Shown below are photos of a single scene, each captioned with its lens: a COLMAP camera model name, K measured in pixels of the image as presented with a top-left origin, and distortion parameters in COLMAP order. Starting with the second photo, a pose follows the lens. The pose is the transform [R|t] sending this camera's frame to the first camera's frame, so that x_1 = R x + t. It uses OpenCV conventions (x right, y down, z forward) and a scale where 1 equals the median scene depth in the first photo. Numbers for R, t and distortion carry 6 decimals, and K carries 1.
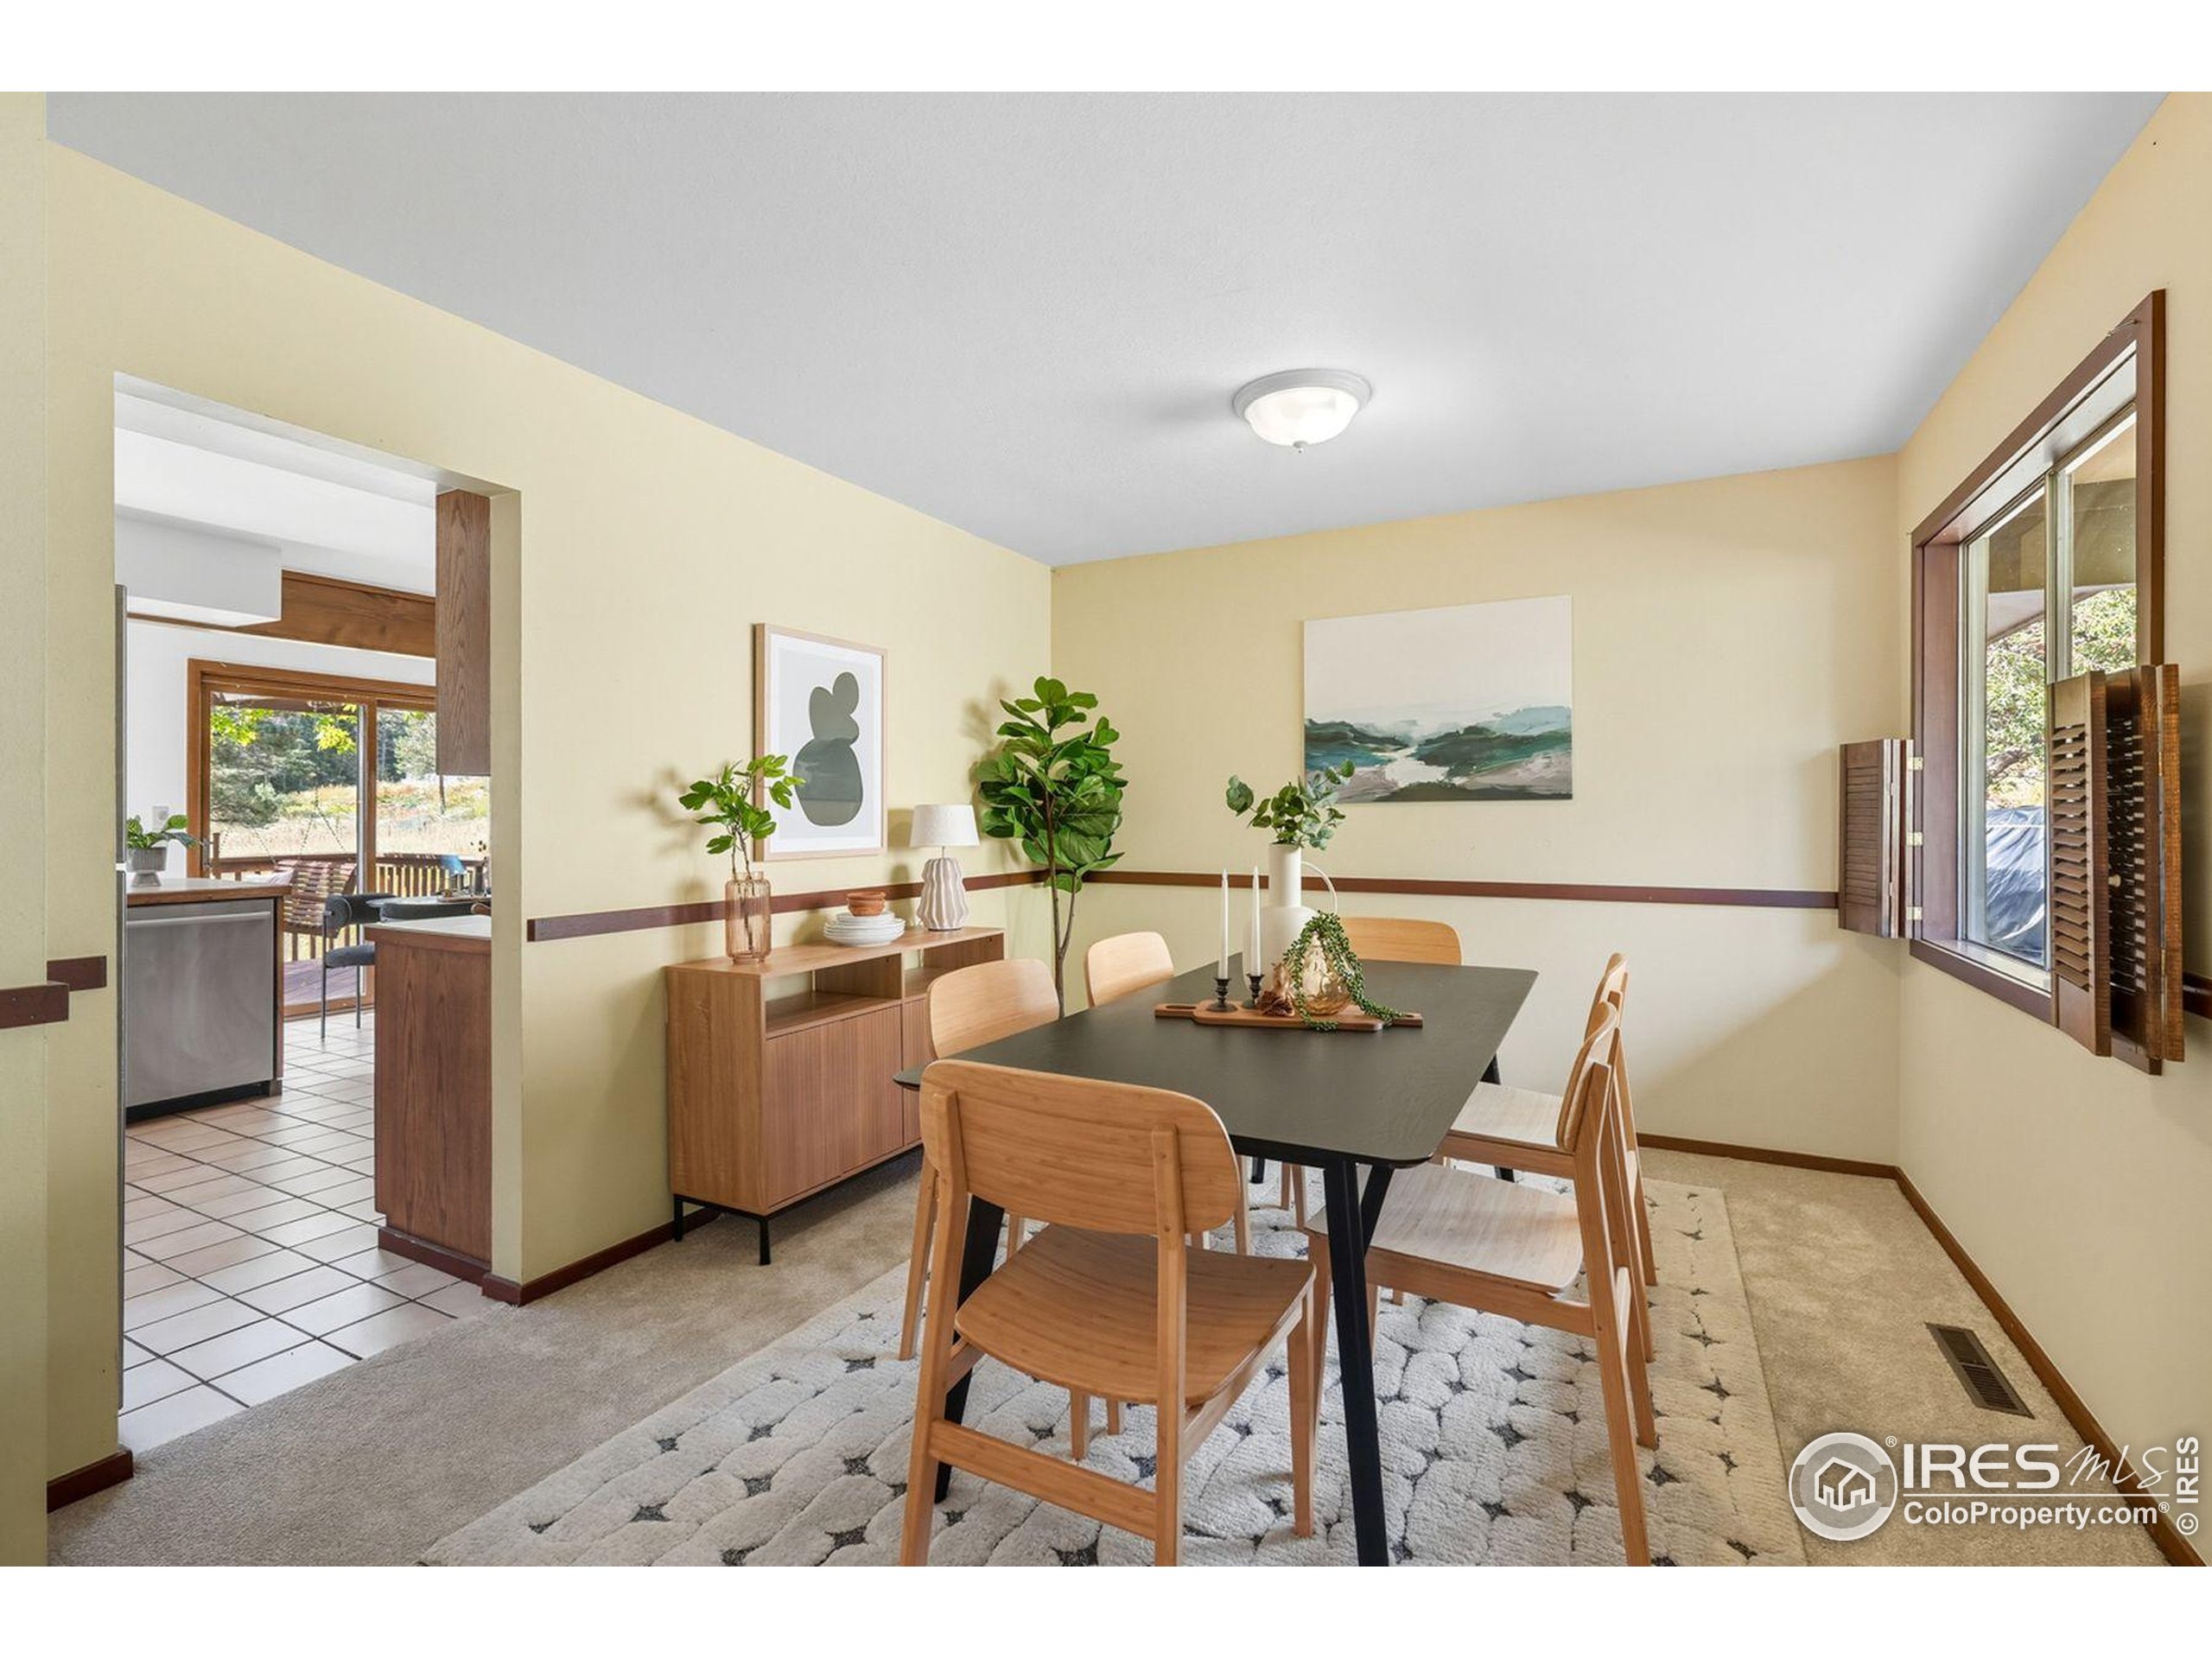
lens RADIAL K [[1014.1, 0, 1111.1], [0, 1014.1, 816.3], [0, 0, 1]] dist [-0.003025, 0.000073]
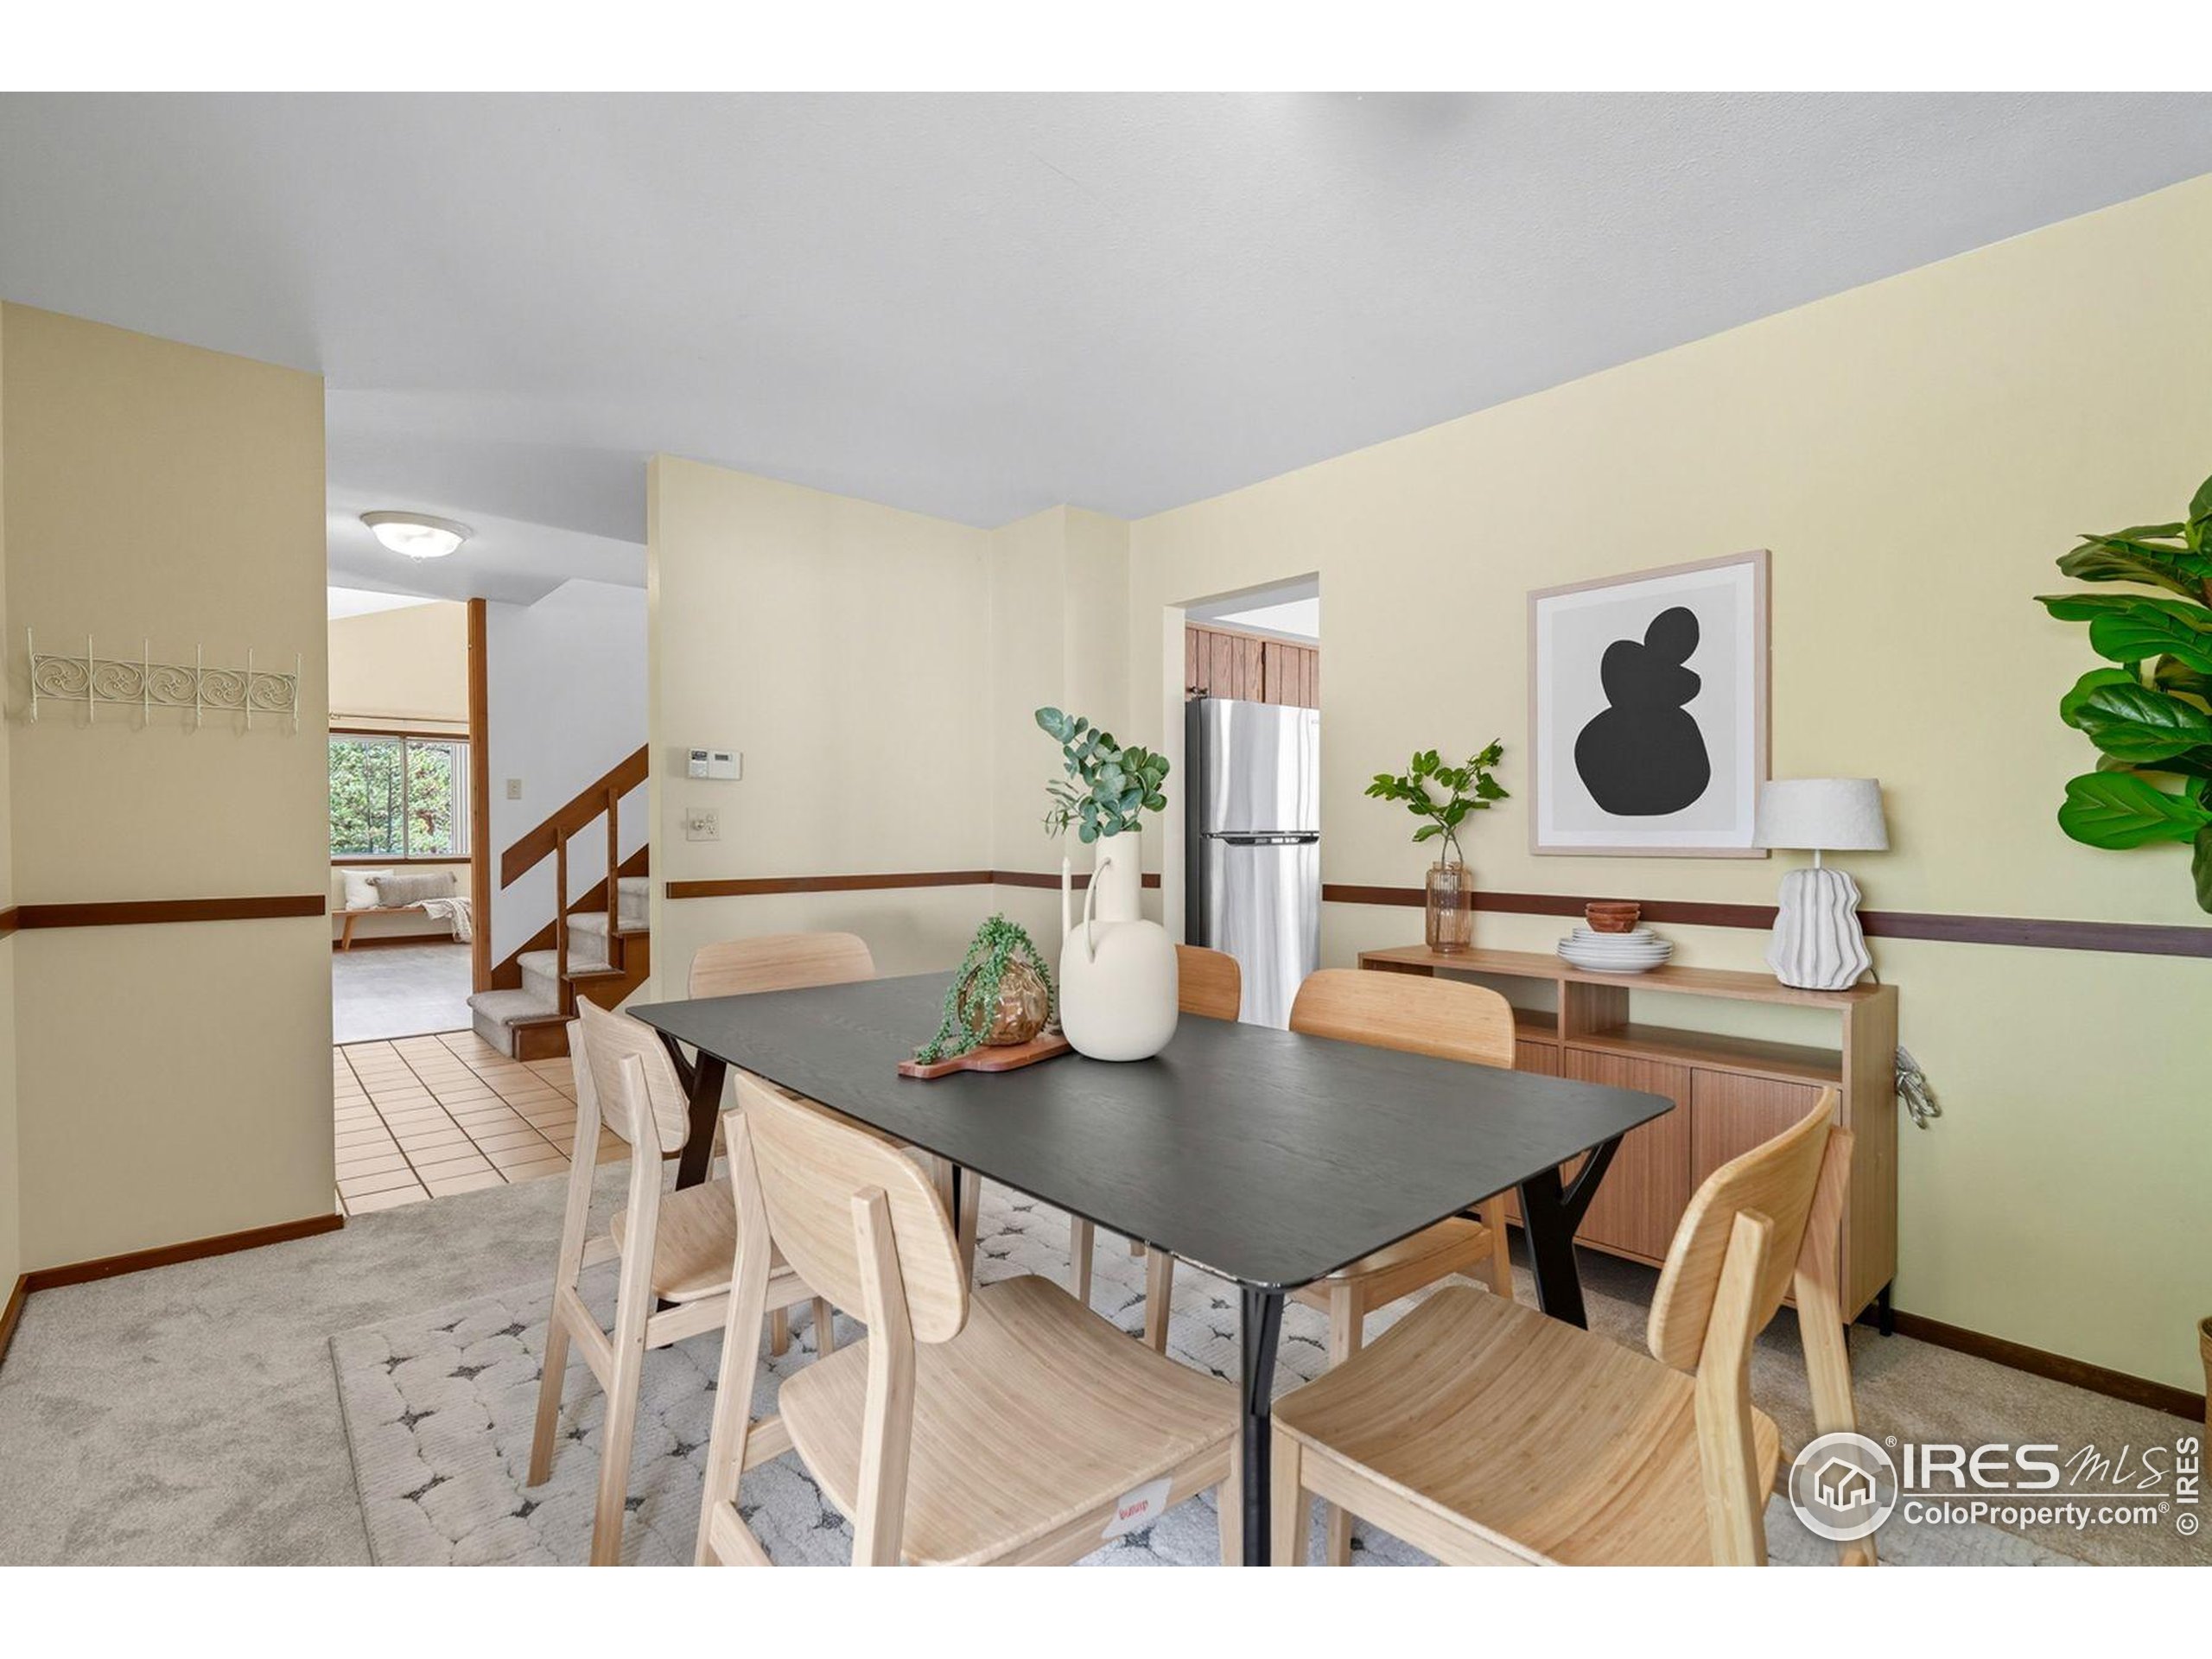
lens RADIAL K [[1014.1, 0, 1111.1], [0, 1014.1, 816.3], [0, 0, 1]] dist [-0.003025, 0.000073]
pose [[-0.349815, 0.006408, -0.936797, 0.698544], [0.005901, 0.999972, 0.004636, 0.006299], [0.936800, -0.003906, -0.349843, 1.030502]]
